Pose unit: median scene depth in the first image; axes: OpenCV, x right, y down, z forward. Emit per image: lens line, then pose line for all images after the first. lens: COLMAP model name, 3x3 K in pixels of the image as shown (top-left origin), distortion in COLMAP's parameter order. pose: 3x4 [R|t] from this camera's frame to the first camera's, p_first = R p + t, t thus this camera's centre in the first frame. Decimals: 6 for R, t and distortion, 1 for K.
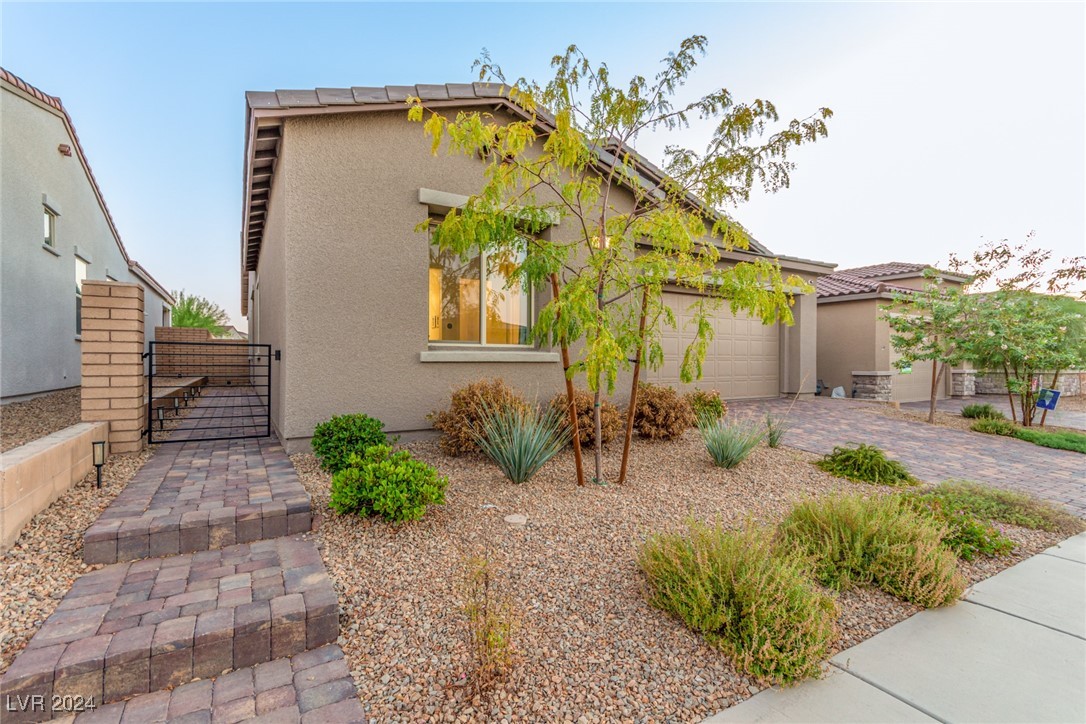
lens RADIAL K [[508.2, 0, 542.6], [0, 508.2, 362.5], [0, 0, 1]] dist [0.005509, 0.000648]
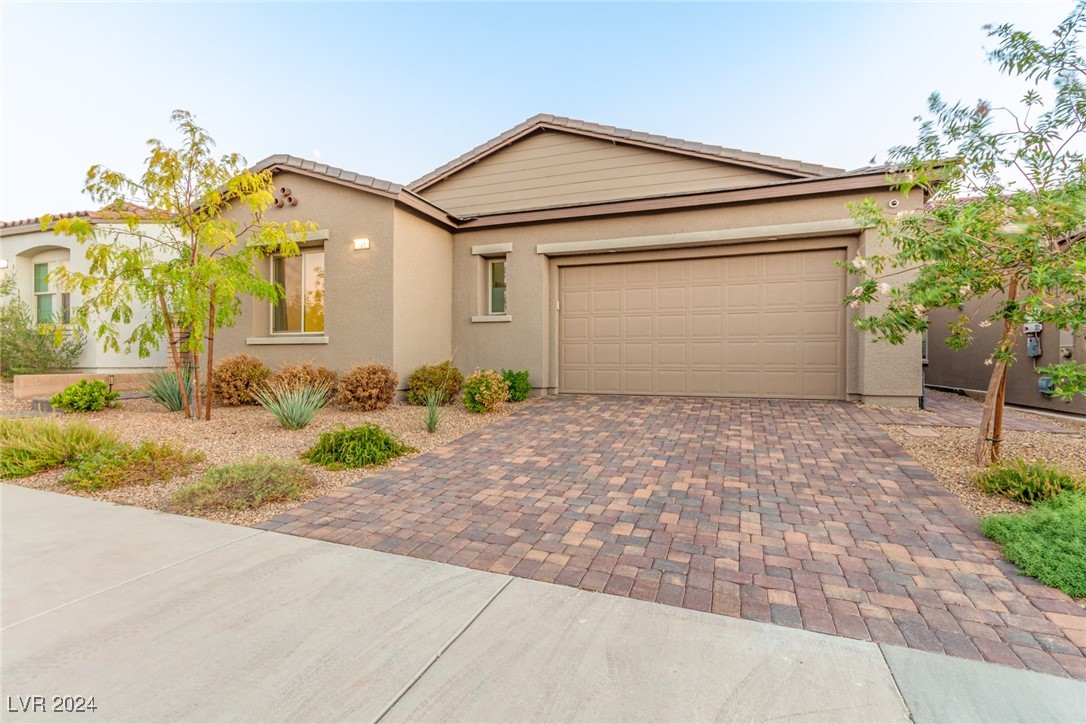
lens RADIAL K [[516.3, 0, 542.4], [0, 516.3, 360.8], [0, 0, 1]] dist [0.006792, -0.000899]
pose [[0.614816, -0.000587, -0.788670, 2.188620], [-0.003769, 0.999986, -0.003683, 0.069323], [0.788662, 0.005237, 0.614805, 0.963185]]
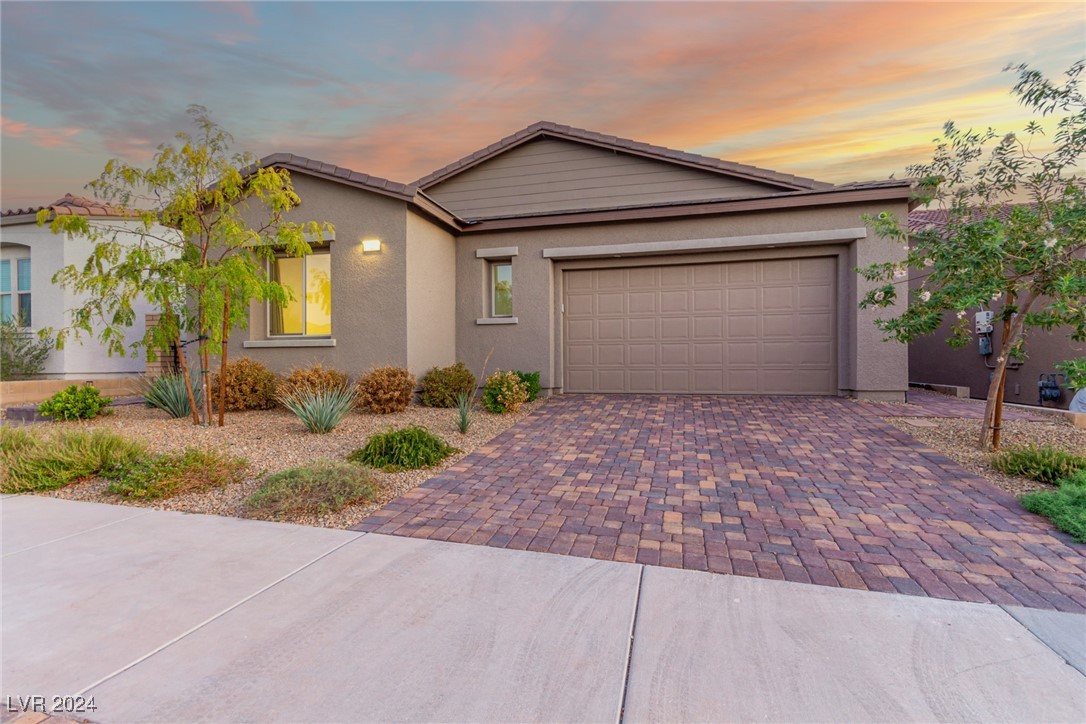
lens RADIAL K [[511.6, 0, 543.3], [0, 511.6, 355.8], [0, 0, 1]] dist [0.008263, -0.000996]
pose [[0.689984, -0.016291, -0.723641, 2.050238], [0.005020, 0.999830, -0.017722, 0.074150], [0.723807, 0.008596, 0.689949, 0.759974]]
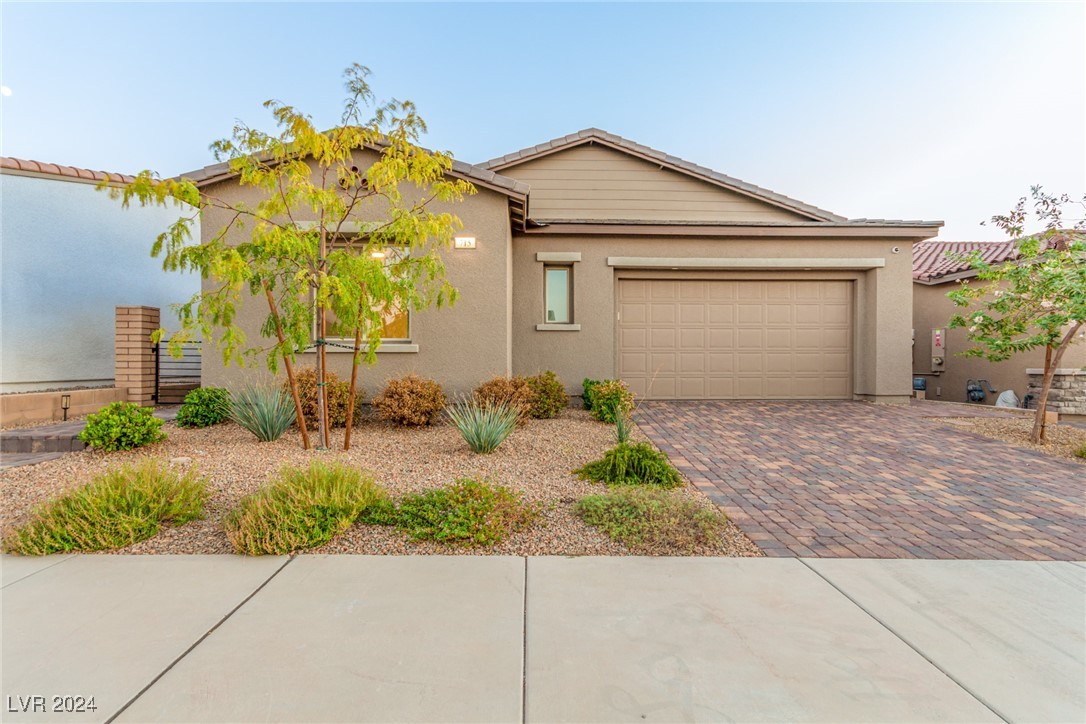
lens RADIAL K [[507.3, 0, 543.0], [0, 507.3, 362.0], [0, 0, 1]] dist [0.006741, -0.000137]
pose [[0.870786, -0.000728, -0.491662, 1.295379], [-0.000486, 0.999997, -0.002341, 0.034837], [0.491662, 0.002277, 0.870783, 0.224610]]
